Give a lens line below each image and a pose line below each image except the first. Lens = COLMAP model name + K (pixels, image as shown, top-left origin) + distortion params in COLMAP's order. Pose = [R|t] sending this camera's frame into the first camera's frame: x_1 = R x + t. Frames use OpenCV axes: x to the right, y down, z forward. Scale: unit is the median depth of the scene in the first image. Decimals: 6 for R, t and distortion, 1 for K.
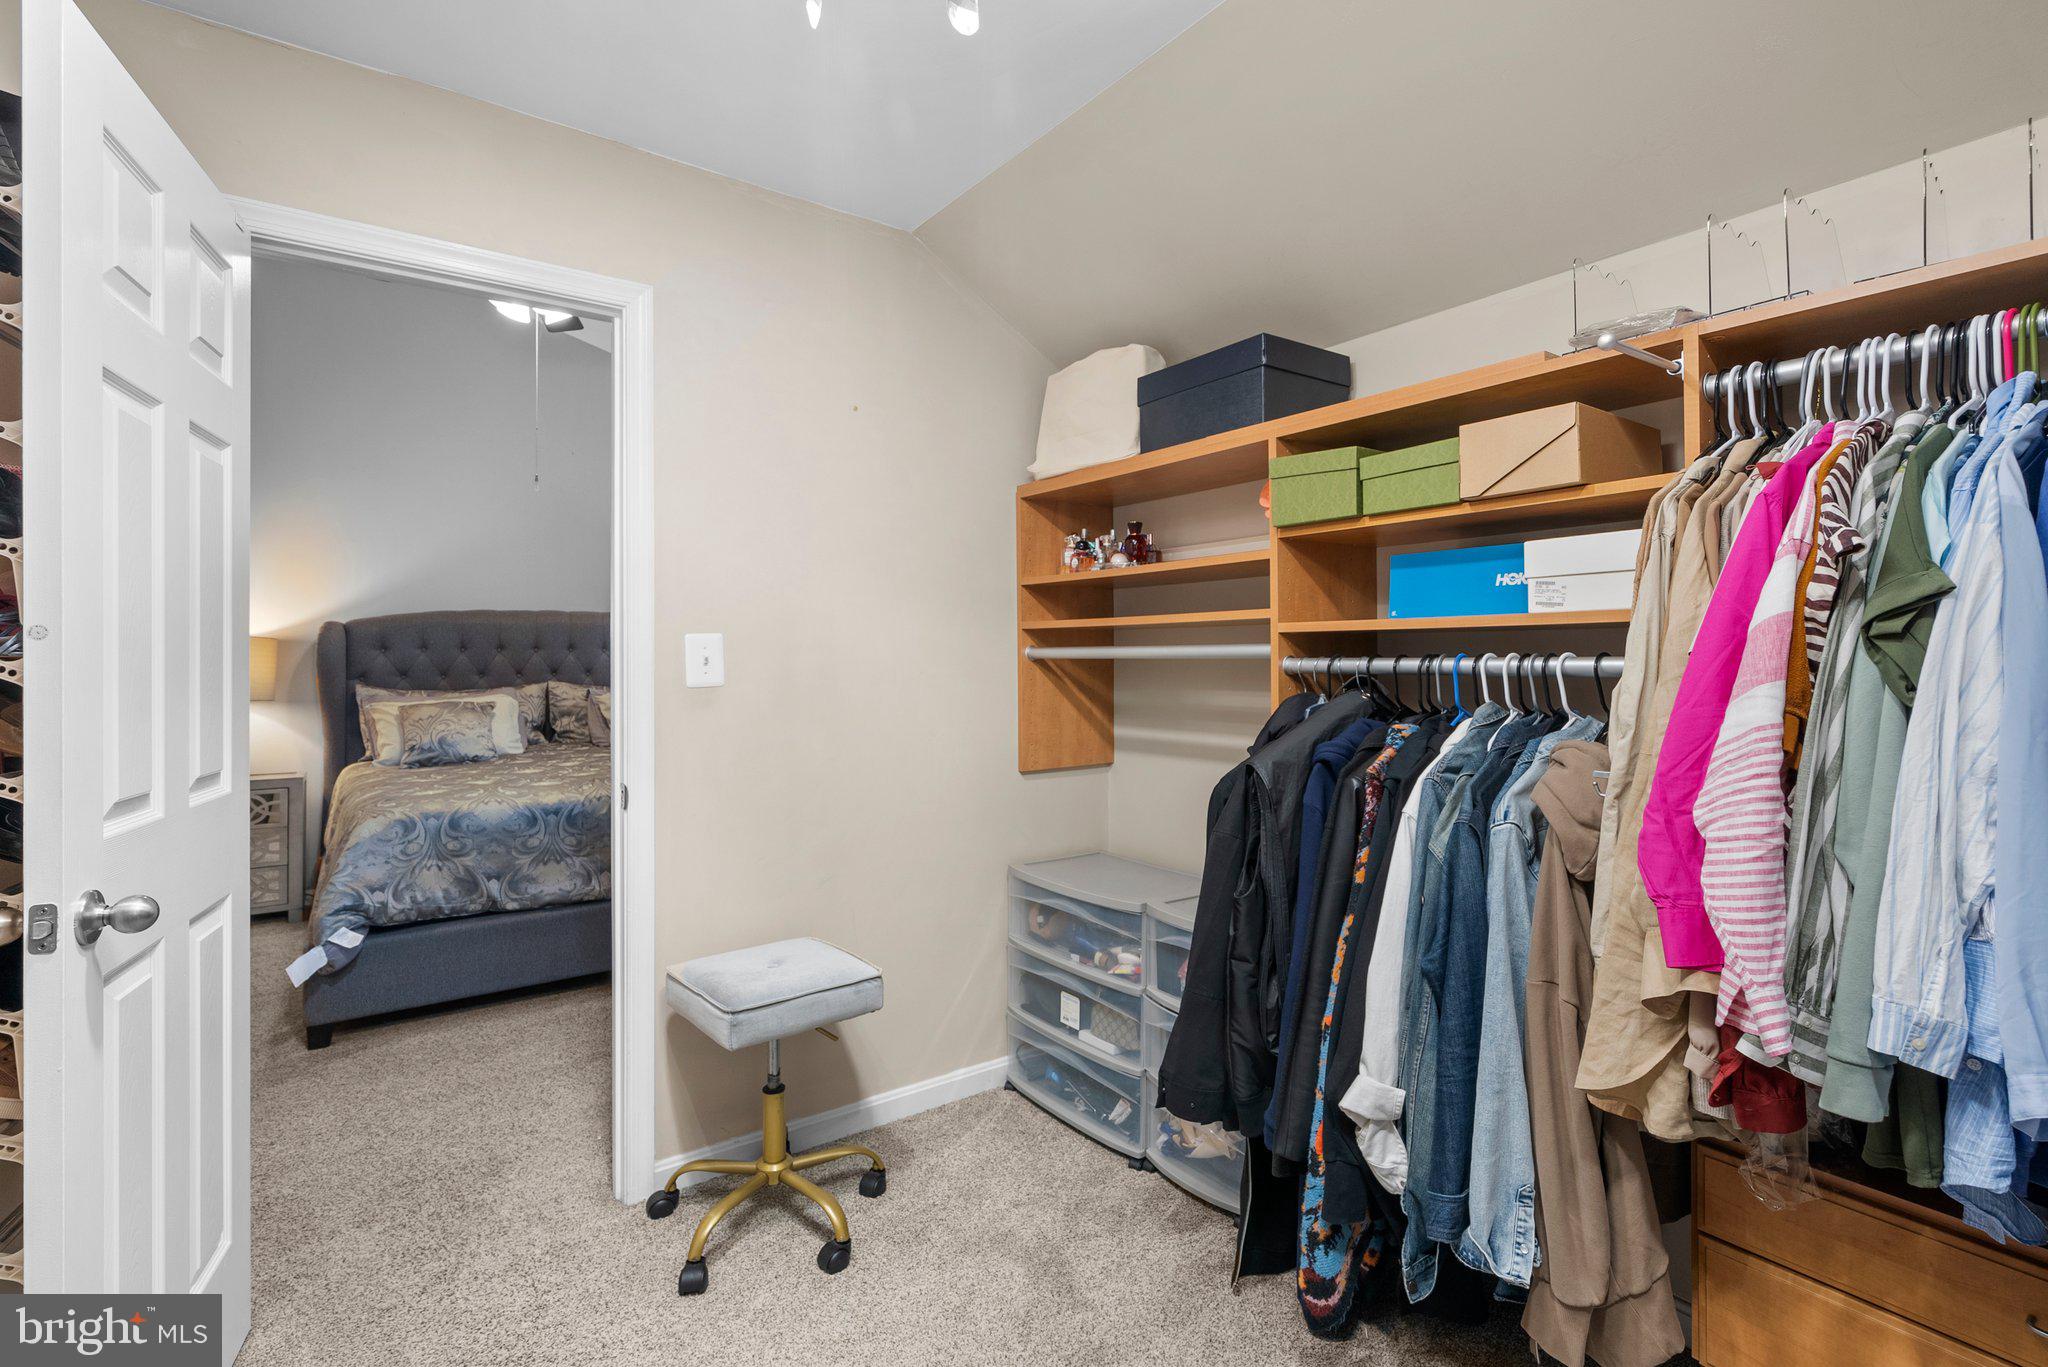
lens RADIAL K [[947.7, 0, 1024.8], [0, 947.7, 655.3], [0, 0, 1]] dist [-0.000266, 0.000044]
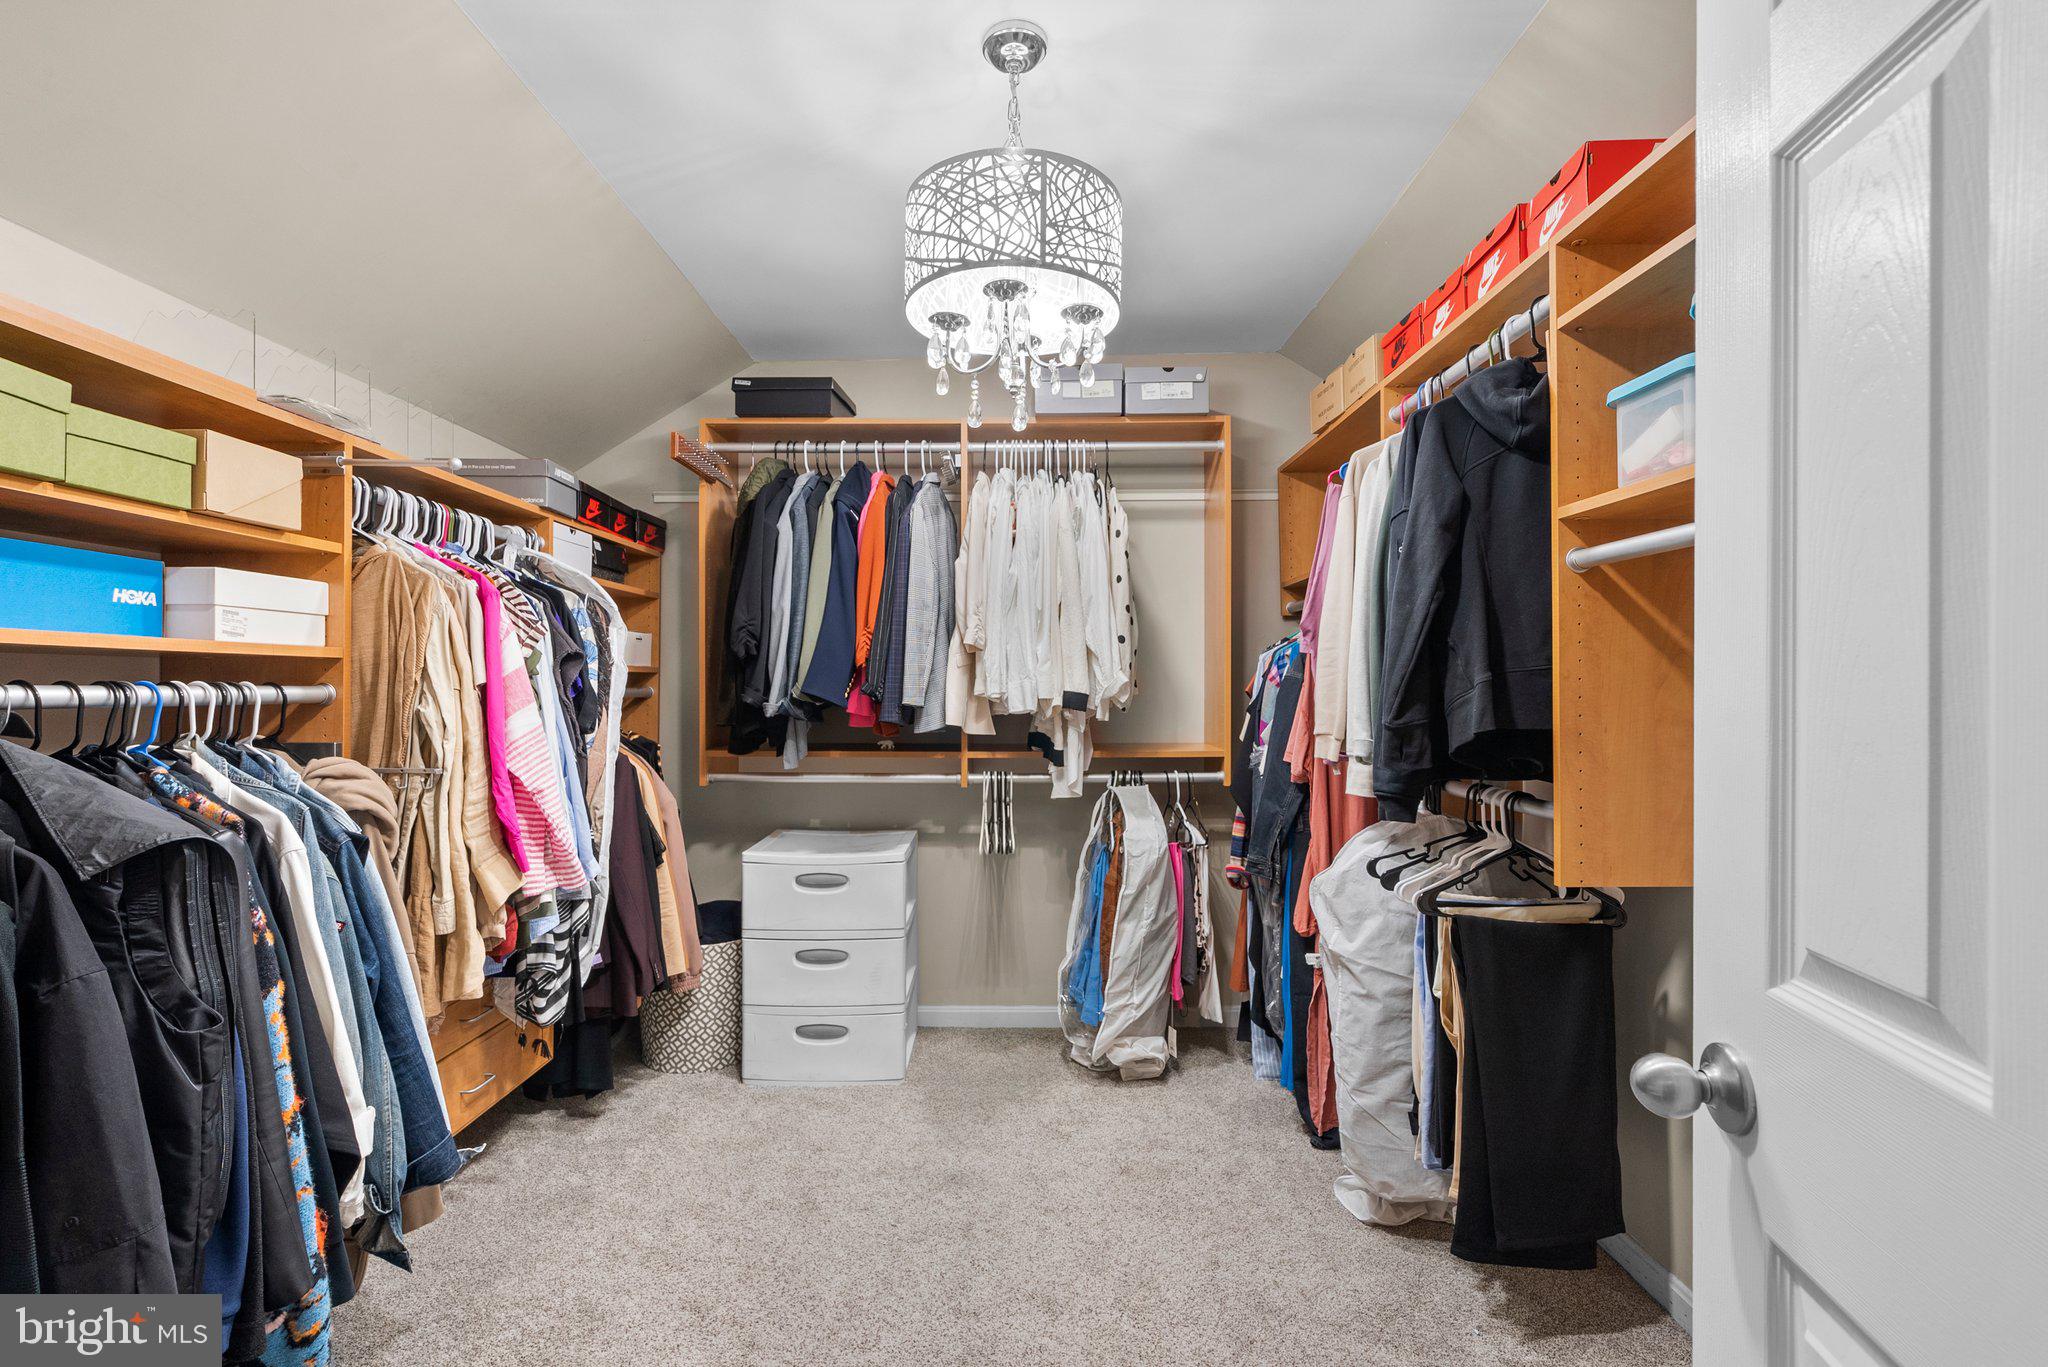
lens RADIAL K [[939.5, 0, 1021.5], [0, 939.5, 686.6], [0, 0, 1]] dist [-0.001246, -0.000058]
pose [[-0.810317, 0.001119, 0.585990, -0.688334], [-0.002466, 0.999983, -0.005320, 0.005443], [-0.585986, -0.005756, -0.810301, 1.266395]]
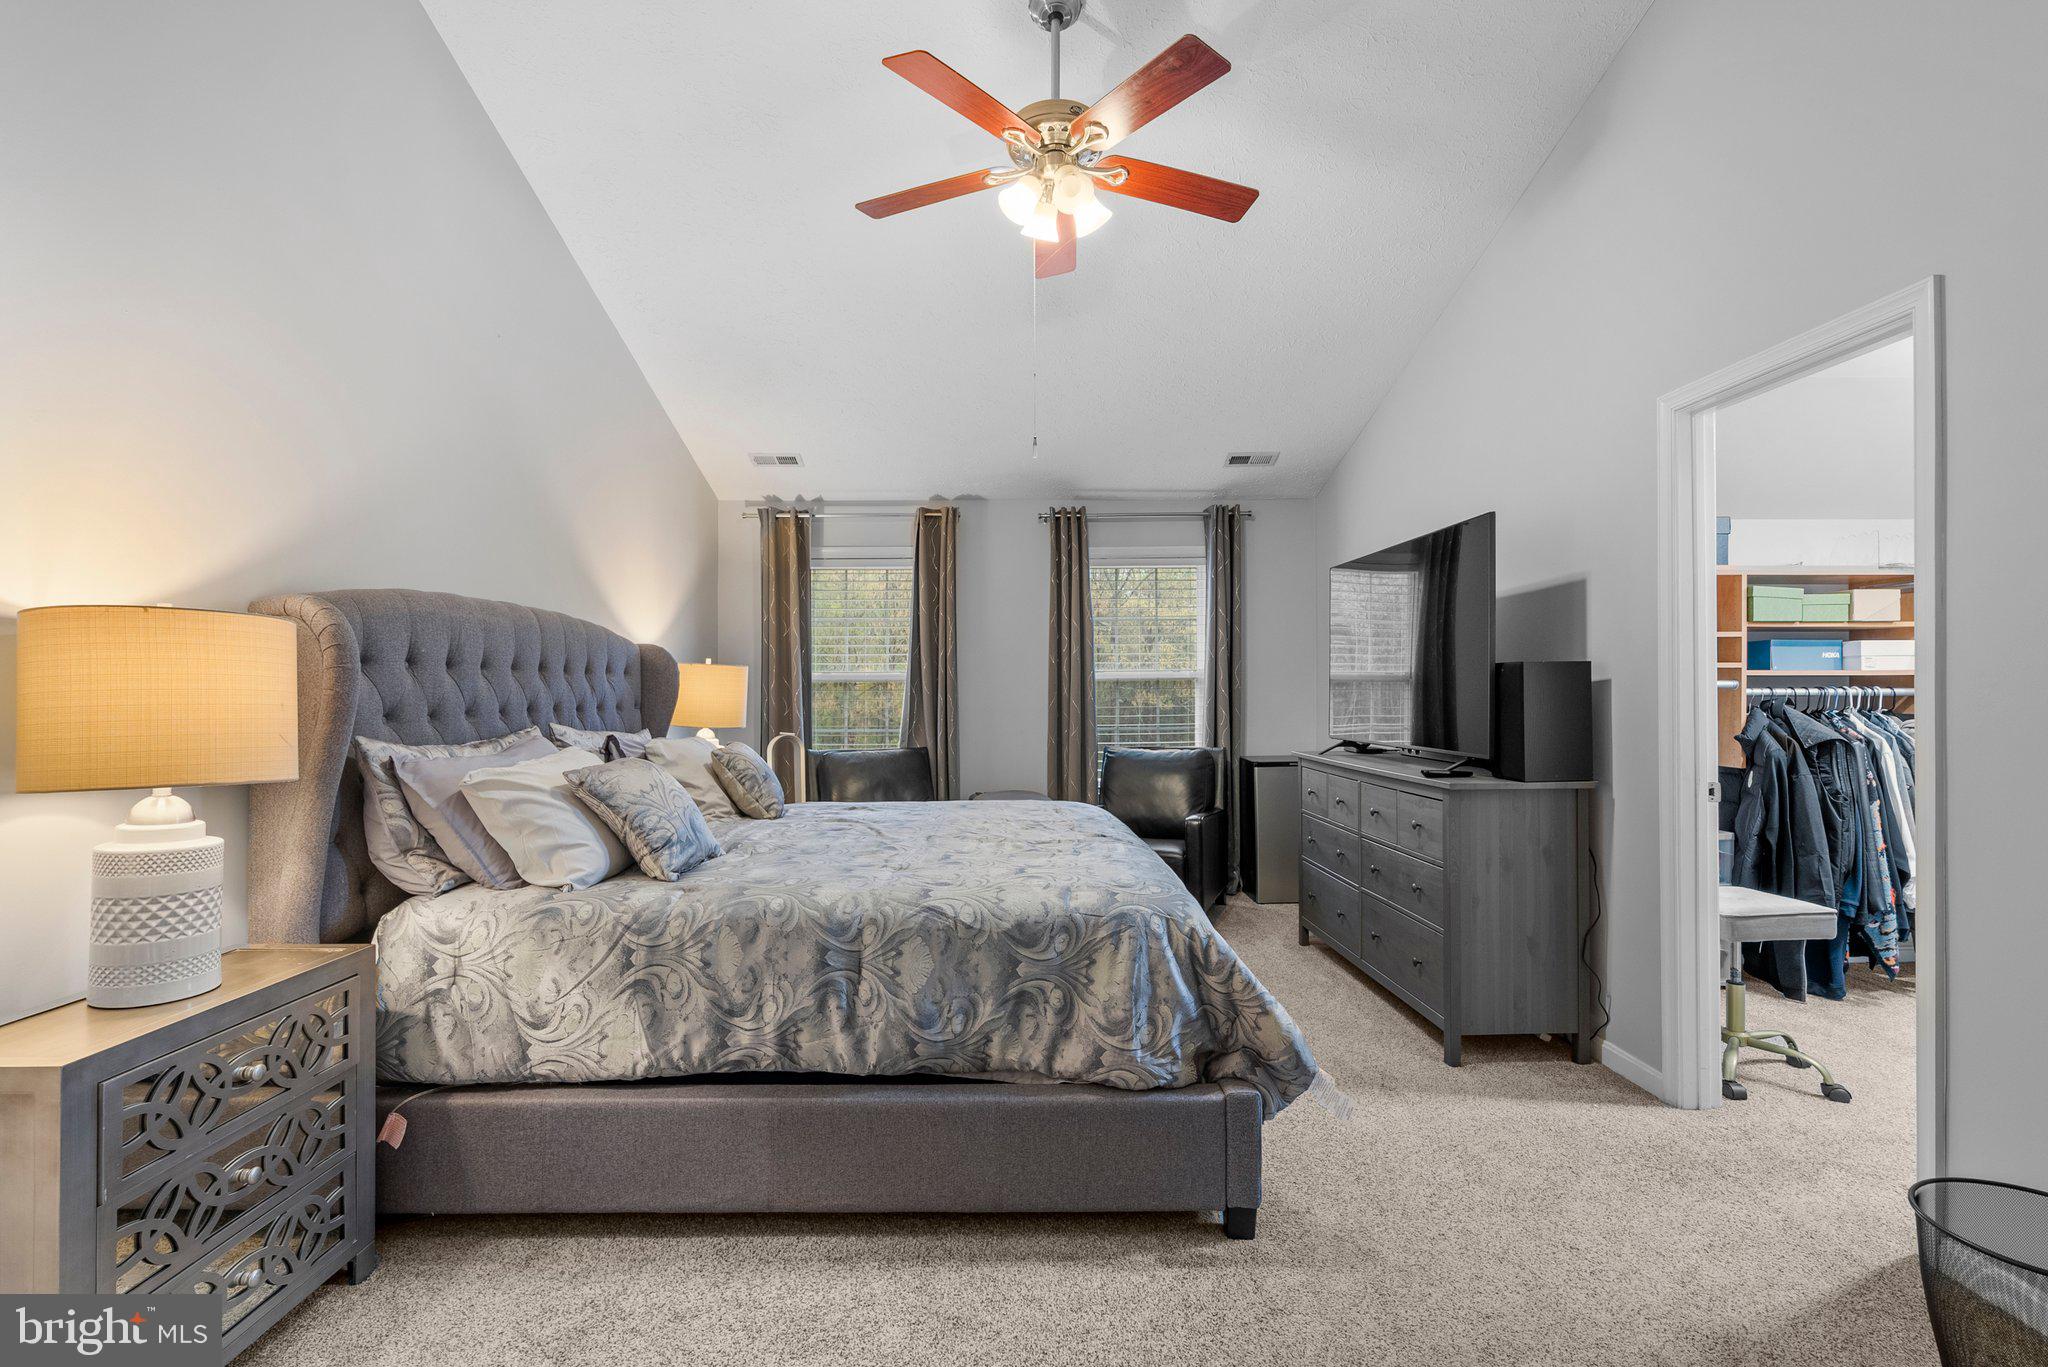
lens RADIAL K [[939.5, 0, 1021.5], [0, 939.5, 686.6], [0, 0, 1]] dist [-0.001246, -0.000058]
pose [[0.560574, 0.008993, 0.828055, -2.612744], [-0.002165, 0.999954, -0.009394, 0.024148], [-0.828101, 0.003474, 0.560568, 1.403110]]
